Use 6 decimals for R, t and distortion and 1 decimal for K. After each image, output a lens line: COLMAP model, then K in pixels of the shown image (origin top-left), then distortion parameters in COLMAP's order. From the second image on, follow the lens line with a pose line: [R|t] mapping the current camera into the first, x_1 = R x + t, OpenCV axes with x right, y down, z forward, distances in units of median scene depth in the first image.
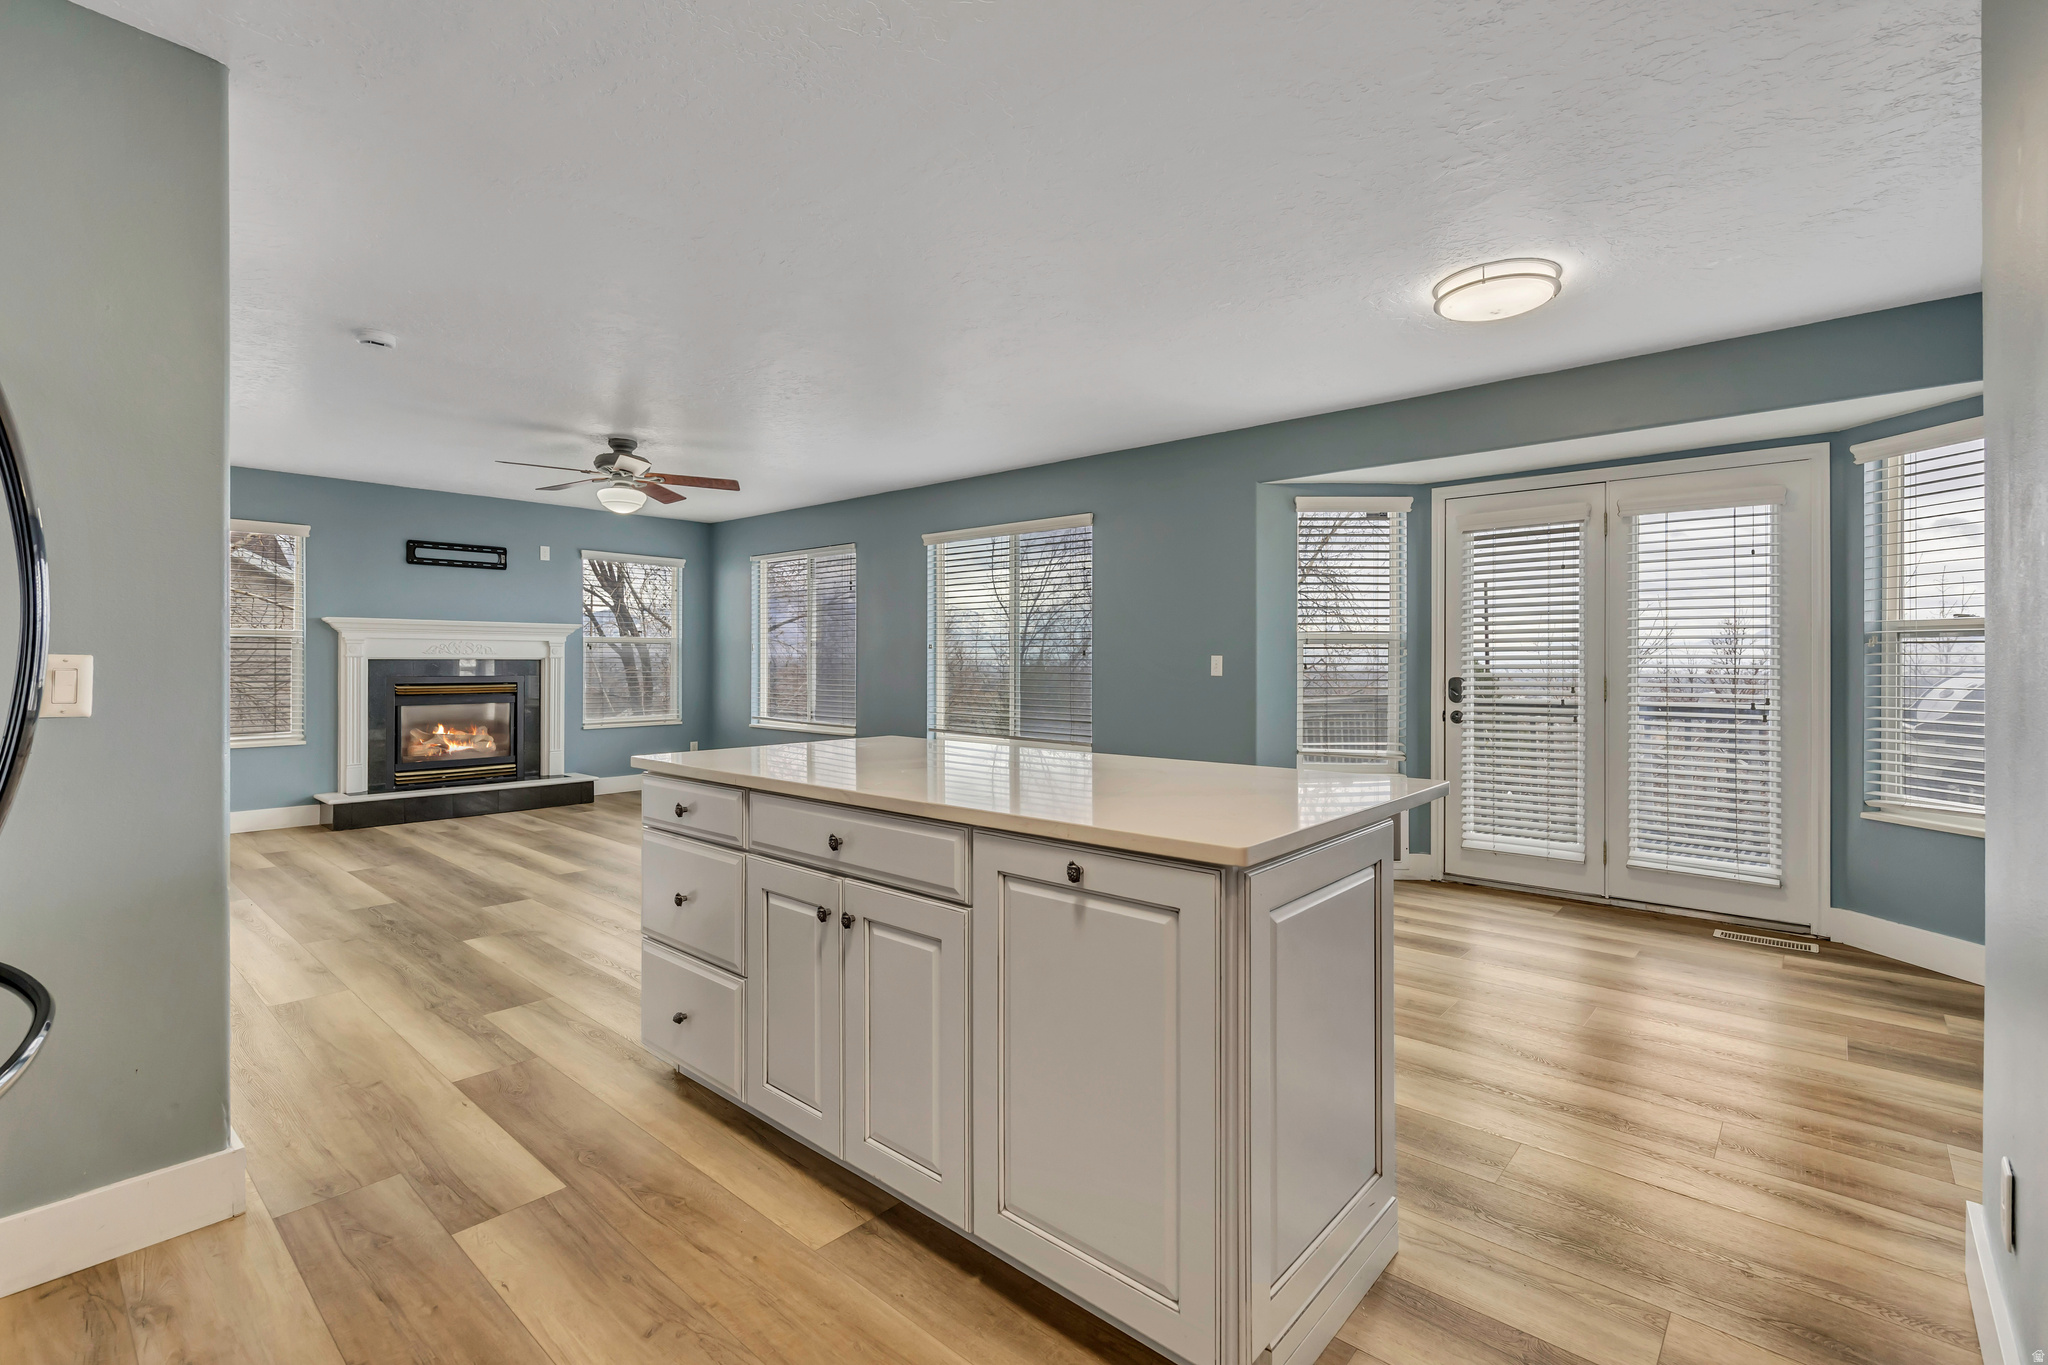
lens RADIAL K [[926.7, 0, 1034.7], [0, 926.7, 655.2], [0, 0, 1]] dist [0.001505, 0.000165]
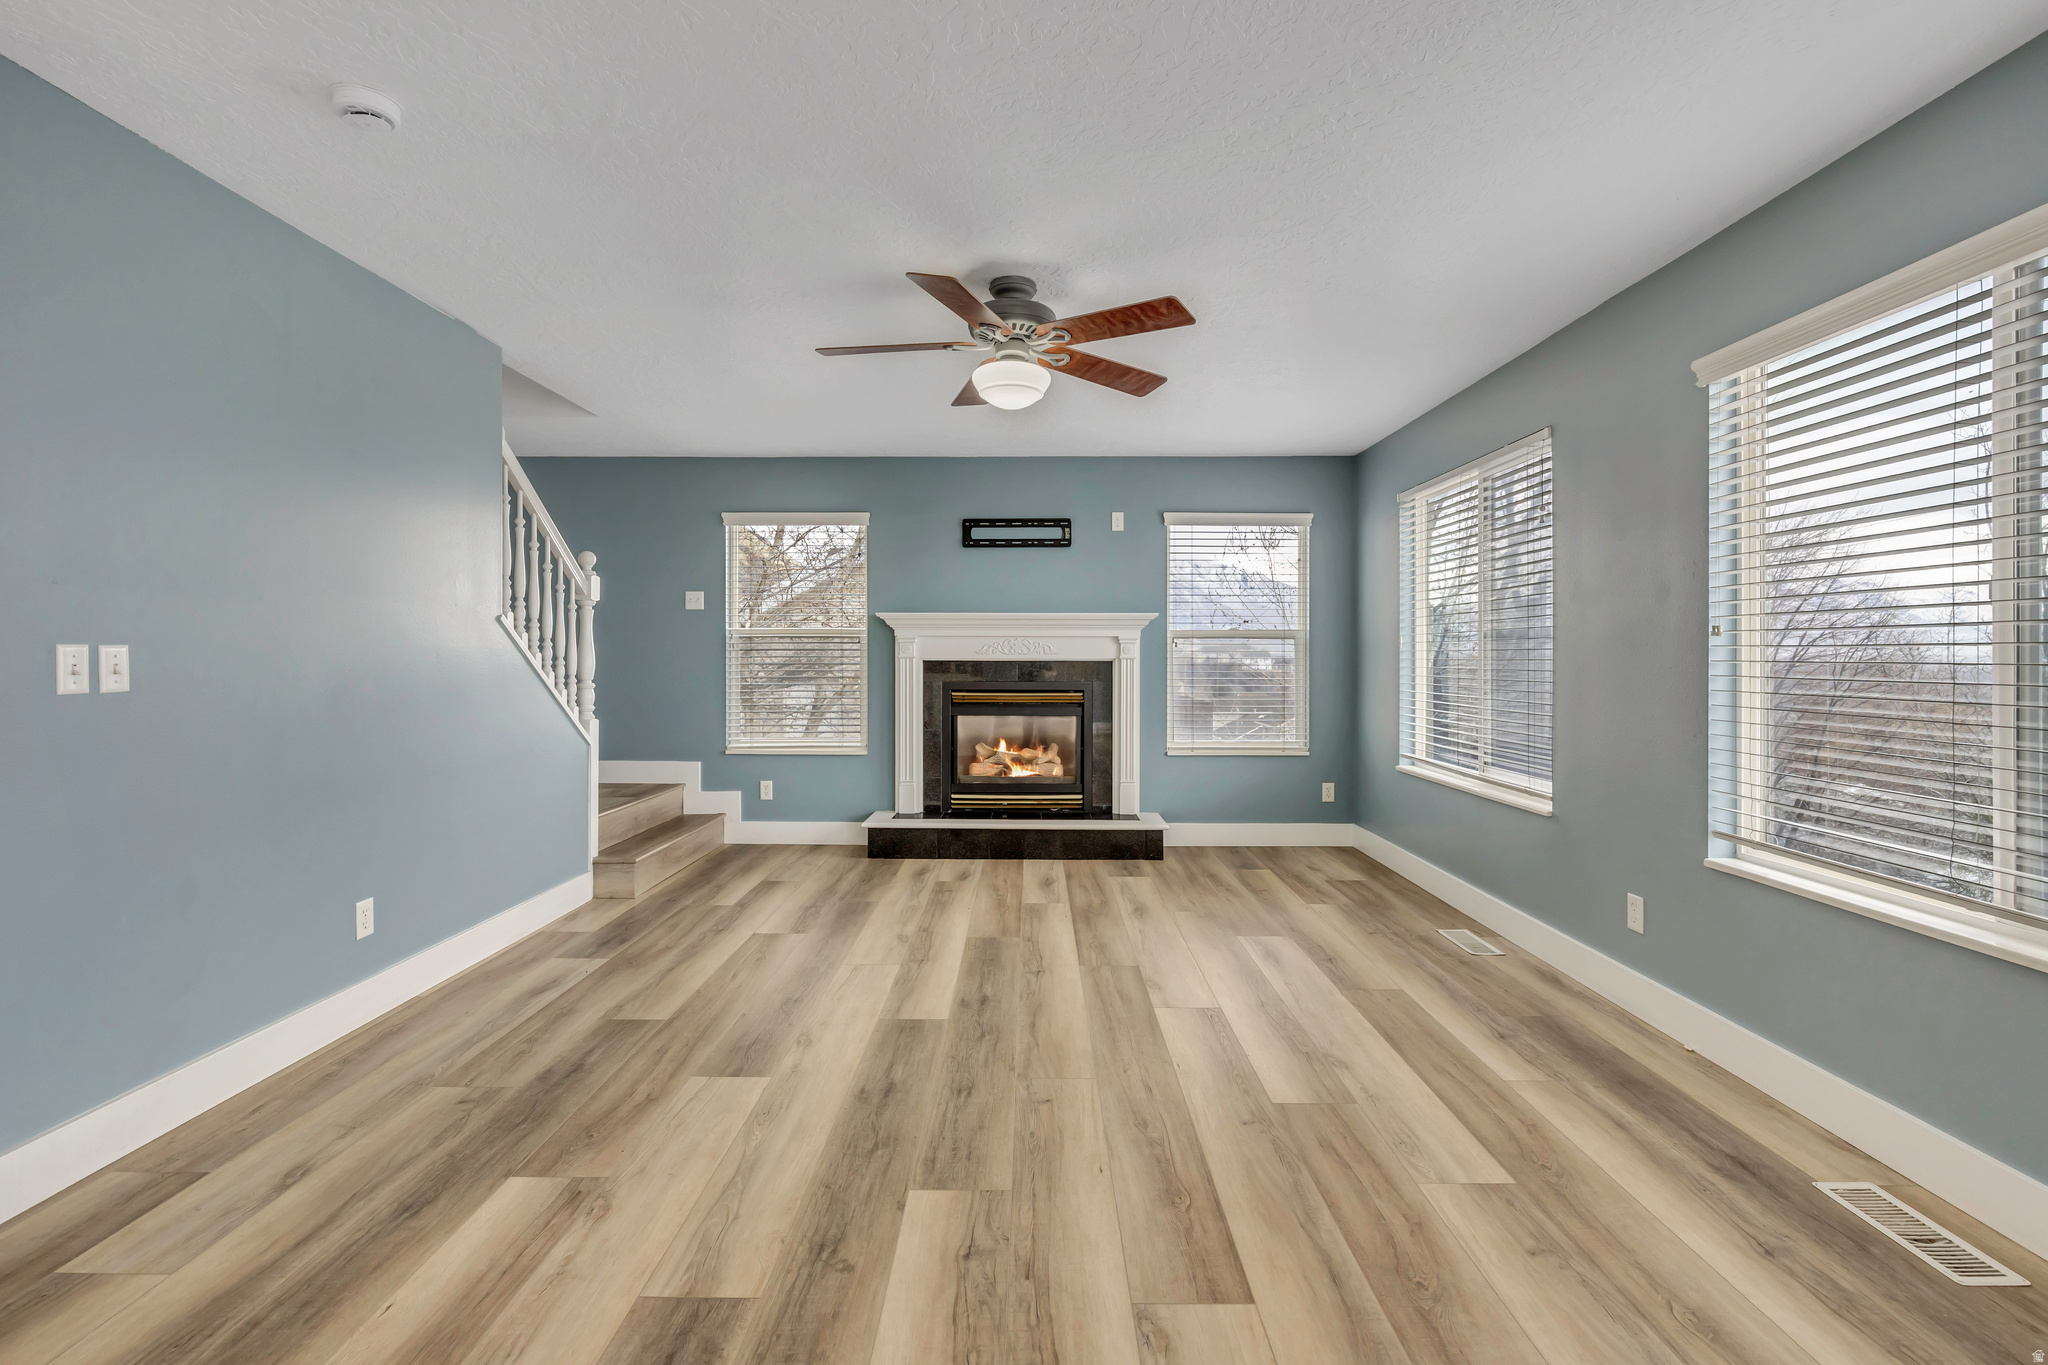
lens RADIAL K [[926.0, 0, 1025.2], [0, 926.0, 660.4], [0, 0, 1]] dist [0.002387, 0.000430]
pose [[0.648270, 0.000169, -0.761411, 0.000168], [0.002863, 0.999992, 0.002660, 0.001842], [0.761405, -0.003904, 0.648264, 0.490395]]
